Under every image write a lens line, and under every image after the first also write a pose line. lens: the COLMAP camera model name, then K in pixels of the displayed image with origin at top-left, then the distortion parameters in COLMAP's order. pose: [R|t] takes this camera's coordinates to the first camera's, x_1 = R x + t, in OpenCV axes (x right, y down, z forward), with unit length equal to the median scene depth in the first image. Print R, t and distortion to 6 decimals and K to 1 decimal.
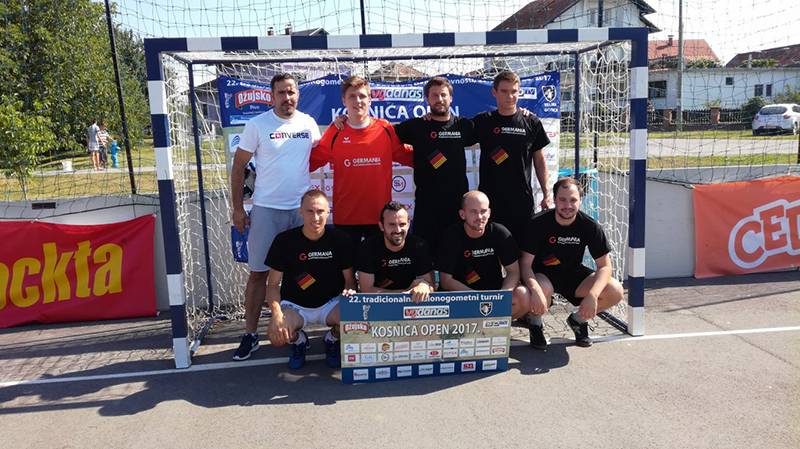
lens RADIAL K [[653.0, 0, 403.3], [0, 653.0, 224.0], [0, 0, 1]] dist [0.034559, -0.070419]
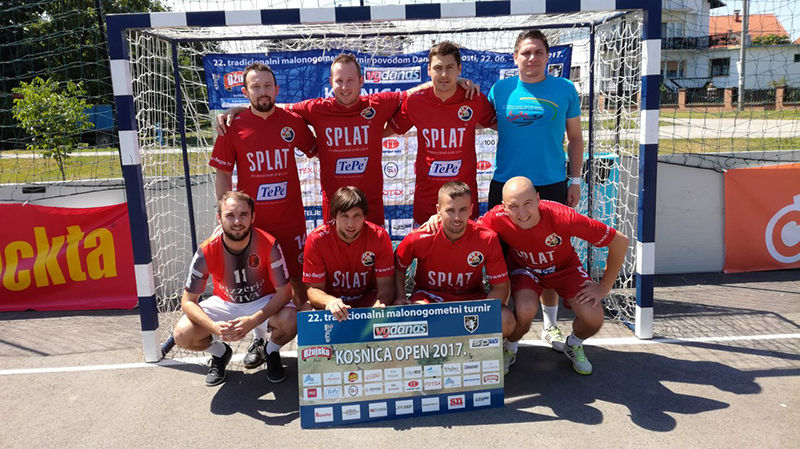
lens RADIAL K [[653.0, 0, 403.3], [0, 653.0, 224.5], [0, 0, 1]] dist [0.034559, -0.070419]
pose [[0.996630, 0.011791, -0.081181, 0.086188], [-0.009379, 0.999505, 0.030036, -0.010685], [0.081495, -0.029173, 0.996247, 0.067792]]
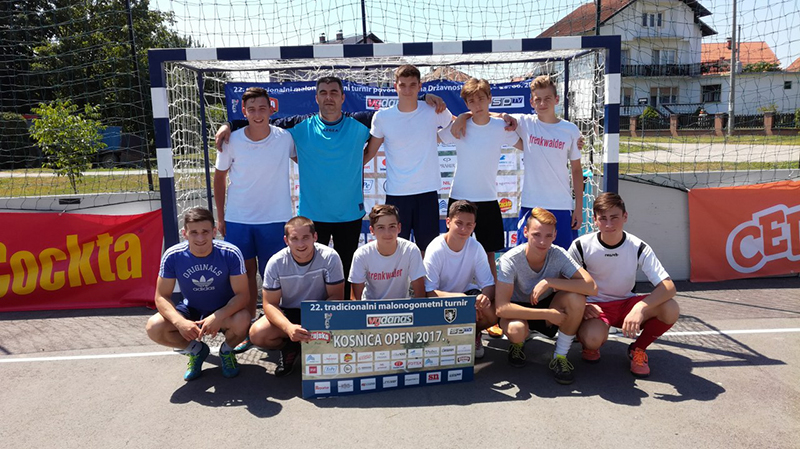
lens RADIAL K [[653.0, 0, 404.2], [0, 653.0, 220.9], [0, 0, 1]] dist [0.034559, -0.070419]
pose [[0.996941, 0.015633, -0.076583, 0.097938], [-0.016405, 0.999821, -0.009462, 0.007244], [0.076421, 0.010689, 0.997018, -0.052018]]
